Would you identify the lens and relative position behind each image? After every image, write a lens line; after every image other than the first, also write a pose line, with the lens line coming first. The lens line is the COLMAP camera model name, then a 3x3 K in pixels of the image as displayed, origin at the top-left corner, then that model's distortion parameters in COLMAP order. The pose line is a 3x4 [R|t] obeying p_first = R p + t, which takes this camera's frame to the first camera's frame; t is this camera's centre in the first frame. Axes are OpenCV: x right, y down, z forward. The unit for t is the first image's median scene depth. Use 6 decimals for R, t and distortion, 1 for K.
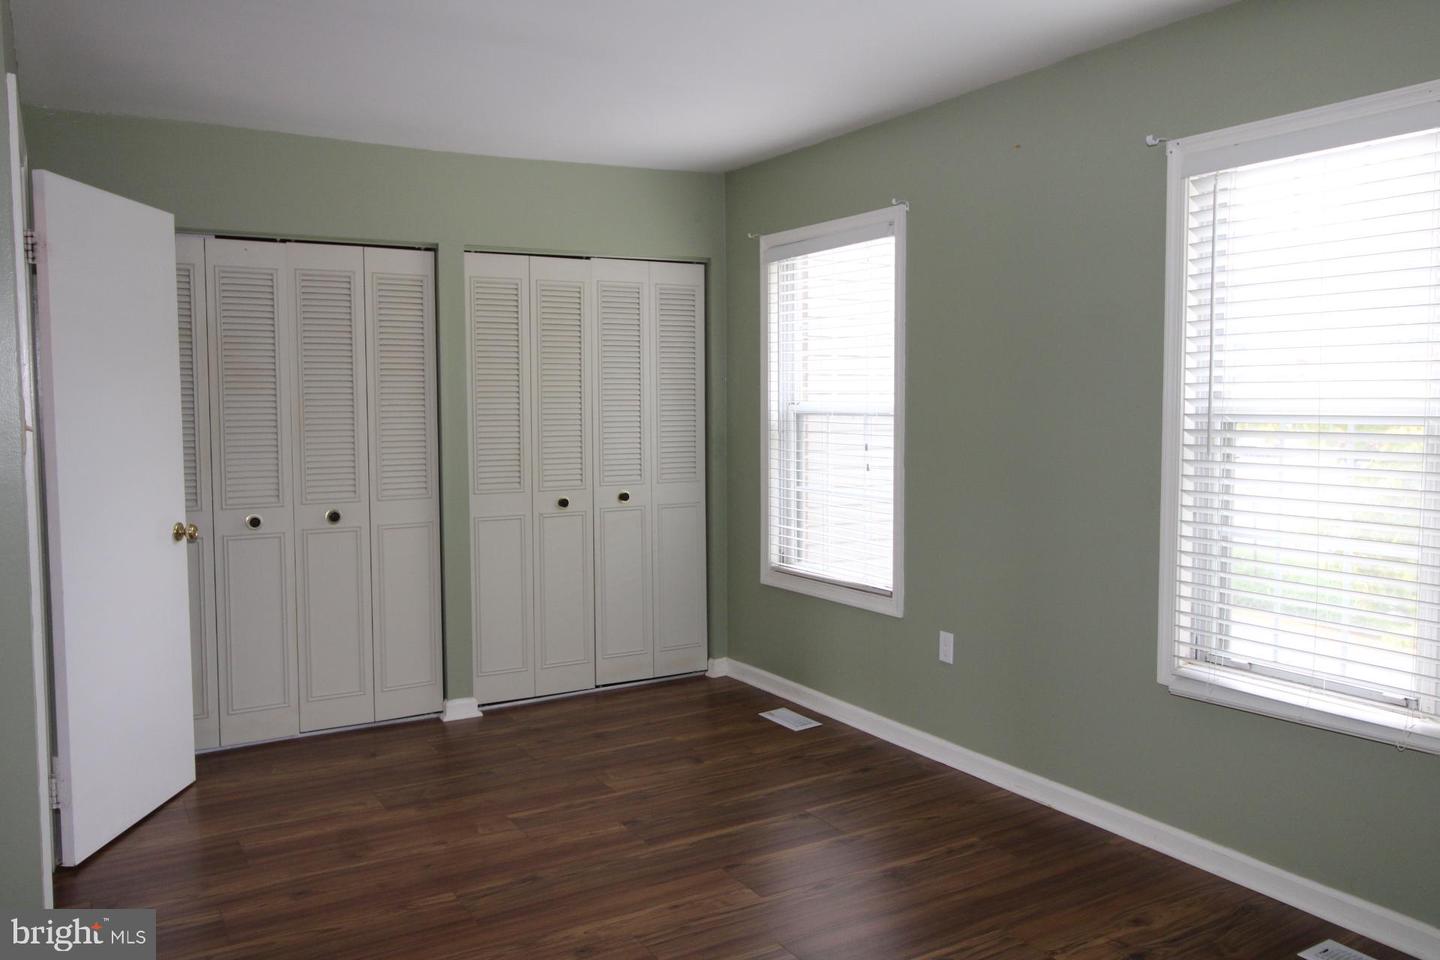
lens RADIAL K [[1119.4, 0, 723.7], [0, 1119.4, 467.2], [0, 0, 1]] dist [0.011966, -0.010420]
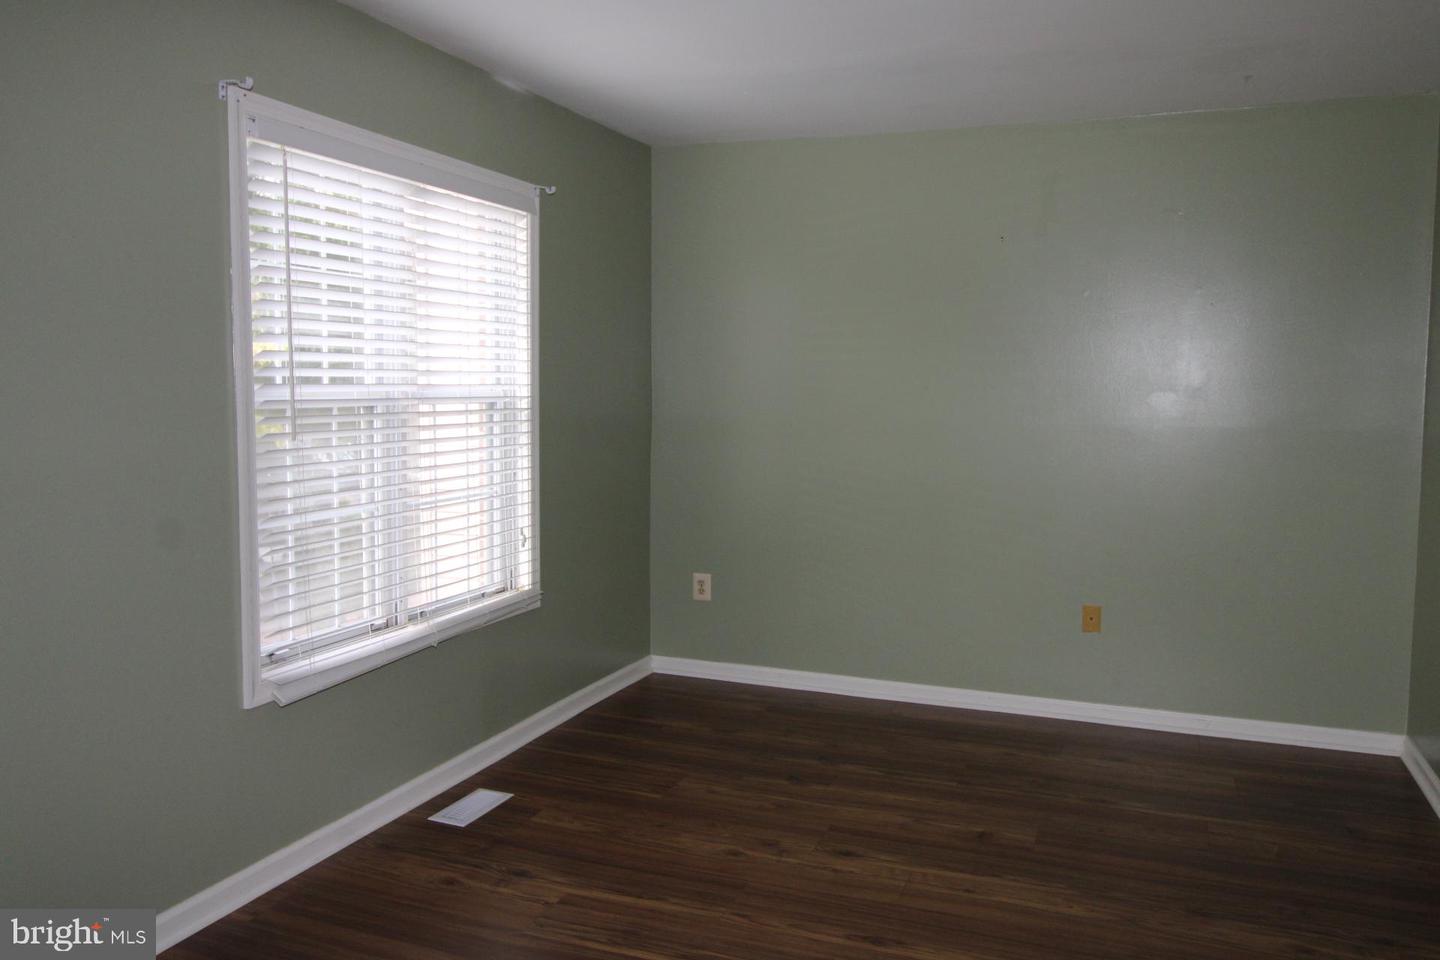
lens RADIAL K [[1119.4, 0, 723.7], [0, 1119.4, 467.2], [0, 0, 1]] dist [0.011966, -0.010420]
pose [[-0.621053, -0.062211, 0.781296, -0.584126], [0.044578, 0.992427, 0.114458, -0.089760], [-0.782500, 0.105914, -0.613577, 1.392806]]
